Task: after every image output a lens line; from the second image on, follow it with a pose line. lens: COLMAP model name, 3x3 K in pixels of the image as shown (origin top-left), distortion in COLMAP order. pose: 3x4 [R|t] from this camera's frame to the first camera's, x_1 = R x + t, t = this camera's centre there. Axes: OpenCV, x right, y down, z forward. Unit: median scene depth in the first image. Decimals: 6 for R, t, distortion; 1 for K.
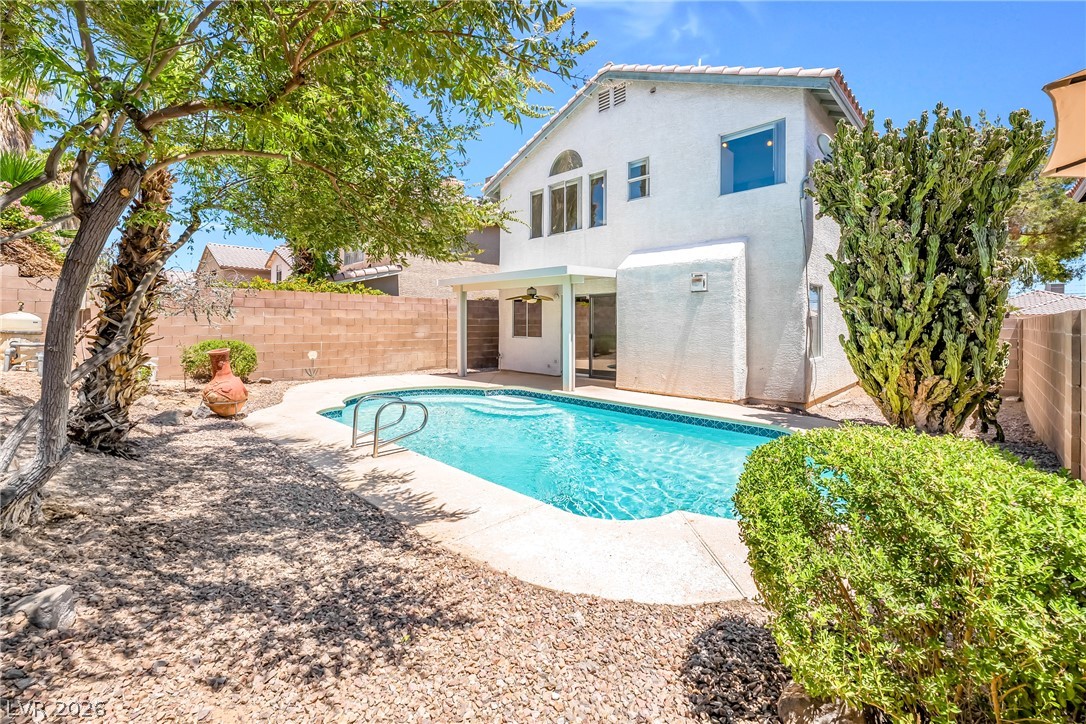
lens RADIAL K [[442.7, 0, 539.6], [0, 442.7, 328.0], [0, 0, 1]] dist [-0.001198, 0.000603]
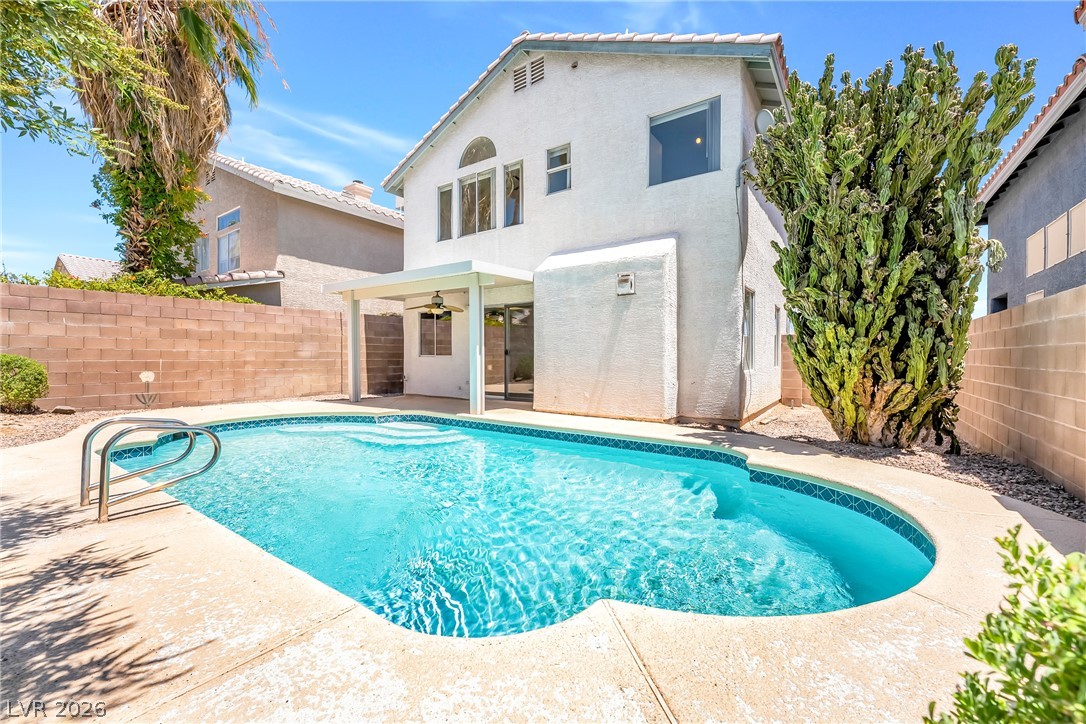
lens RADIAL K [[442.7, 0, 543.4], [0, 442.7, 360.0], [0, 0, 1]] dist [-0.001198, 0.000603]
pose [[0.985376, -0.001365, 0.170390, 0.054951], [0.000508, 0.999987, 0.005076, 0.041196], [-0.170395, -0.004915, 0.985364, 0.177777]]
